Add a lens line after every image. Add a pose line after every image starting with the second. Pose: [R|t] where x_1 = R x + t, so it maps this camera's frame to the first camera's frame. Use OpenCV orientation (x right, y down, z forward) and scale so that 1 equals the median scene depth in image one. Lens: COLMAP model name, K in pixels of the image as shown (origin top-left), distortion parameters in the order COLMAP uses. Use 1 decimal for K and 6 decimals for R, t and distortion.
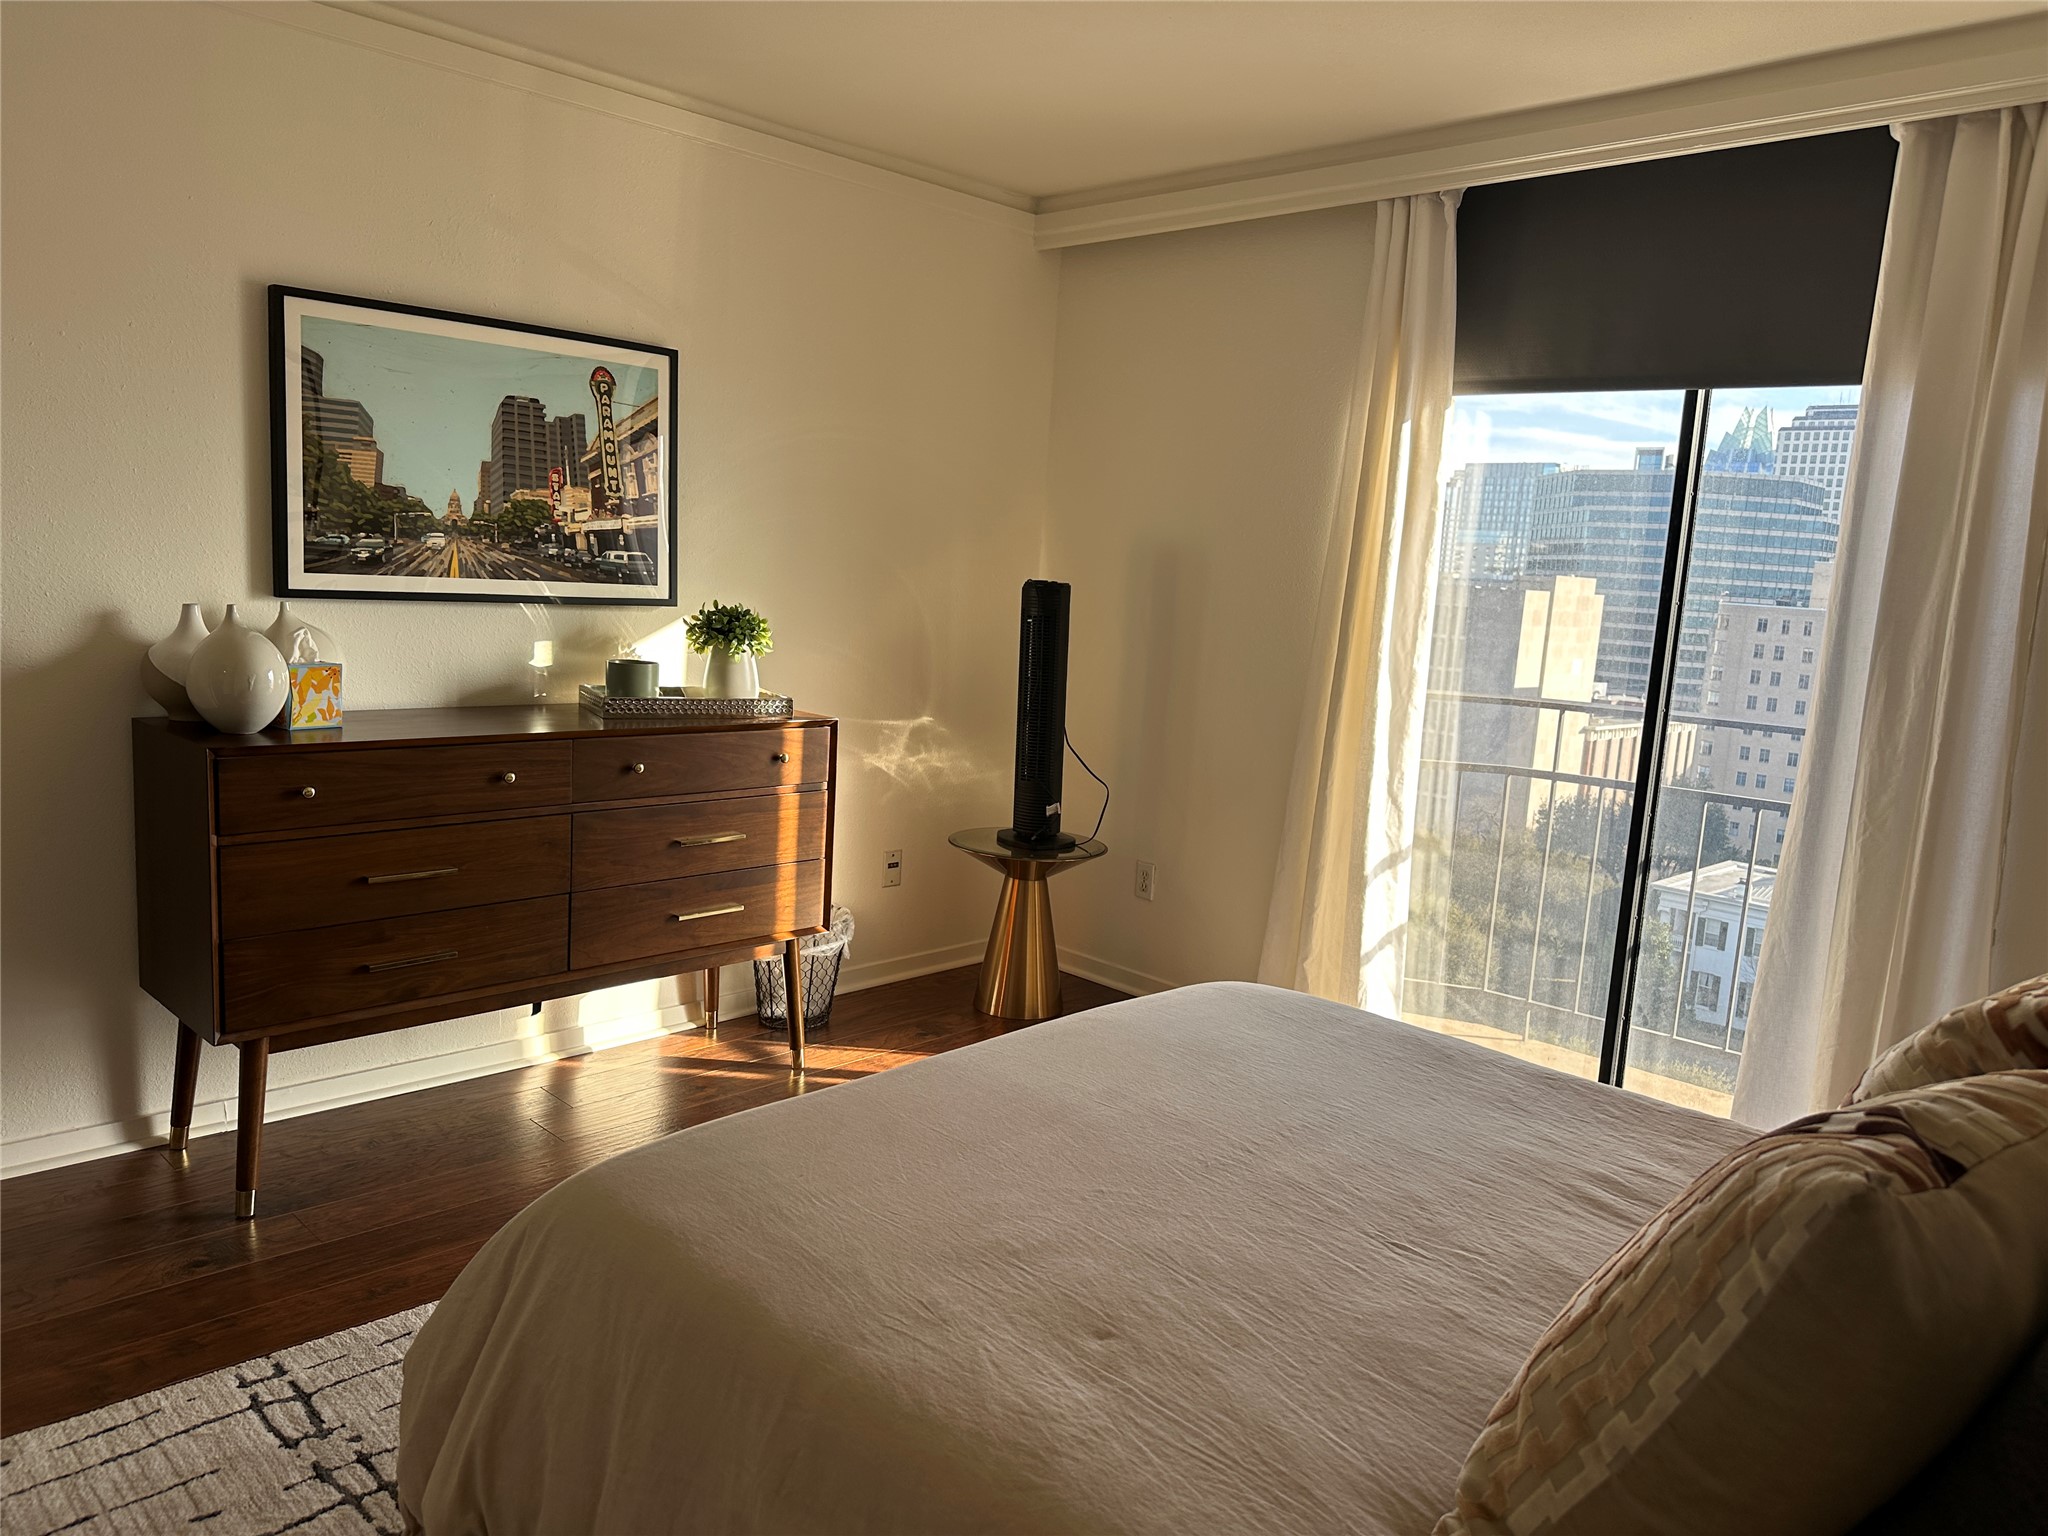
lens RADIAL K [[1456.5, 0, 1024.0], [0, 1456.5, 768.0], [0, 0, 1]] dist [0.000273, -0.006756]
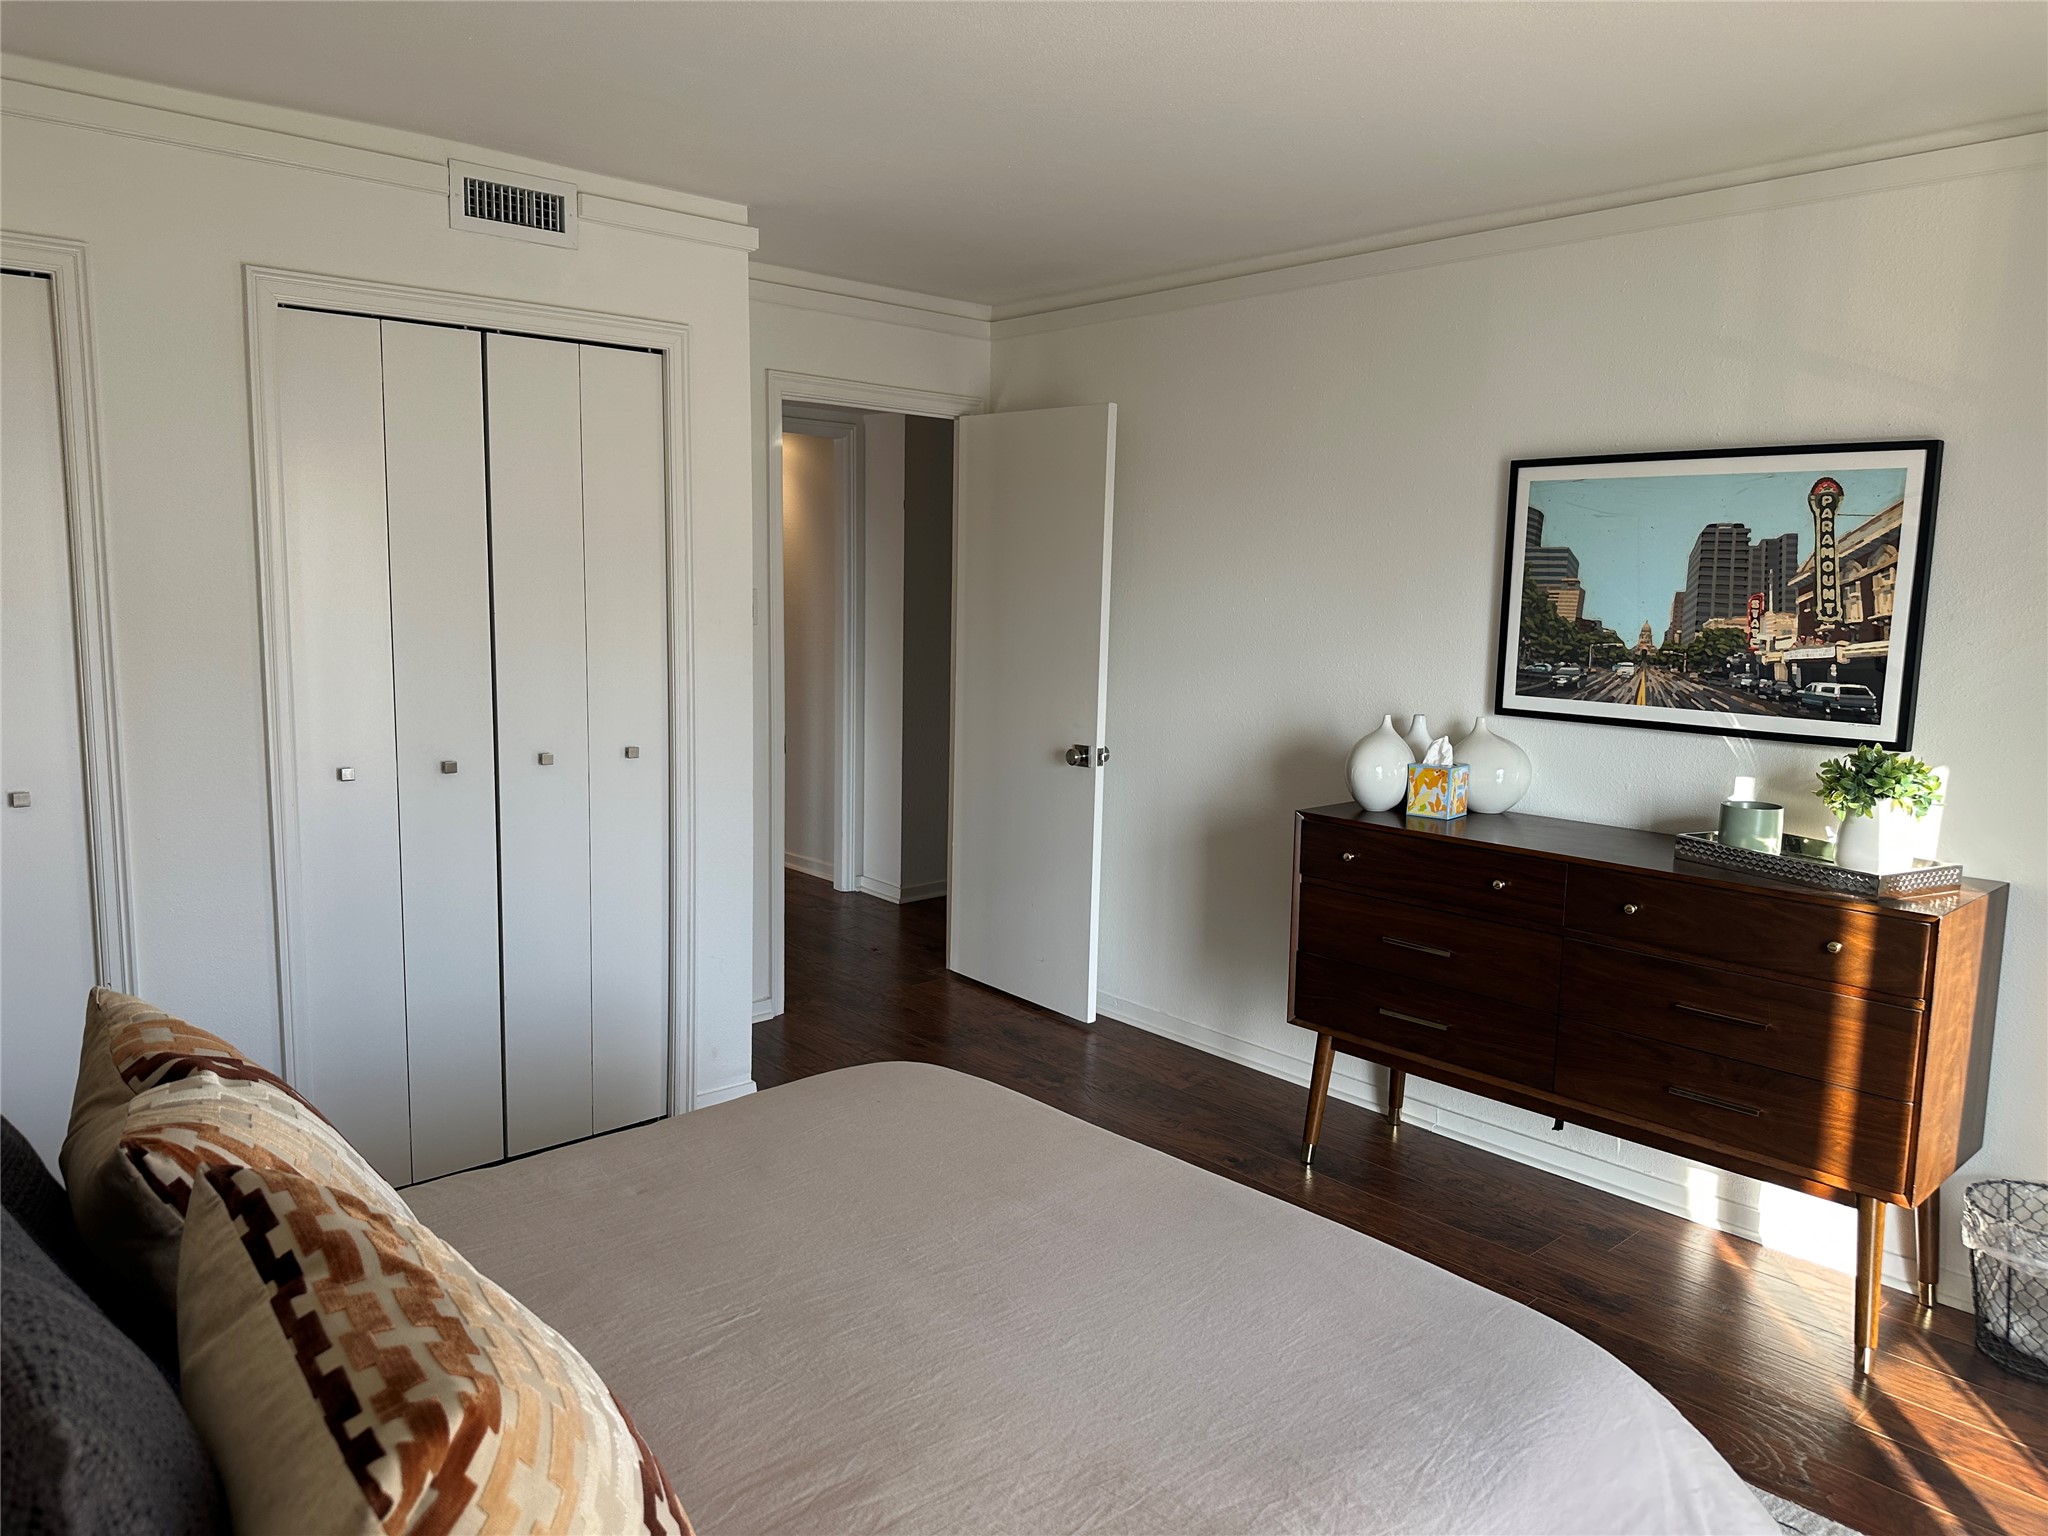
lens RADIAL K [[1448.9, 0, 1024.0], [0, 1448.9, 768.0], [0, 0, 1]] dist [0.035578, -0.008402]
pose [[-0.023342, 0.066468, -0.997516, 0.626731], [-0.170210, 0.982955, 0.069480, -0.080029], [0.985131, 0.171409, -0.011630, 0.559317]]
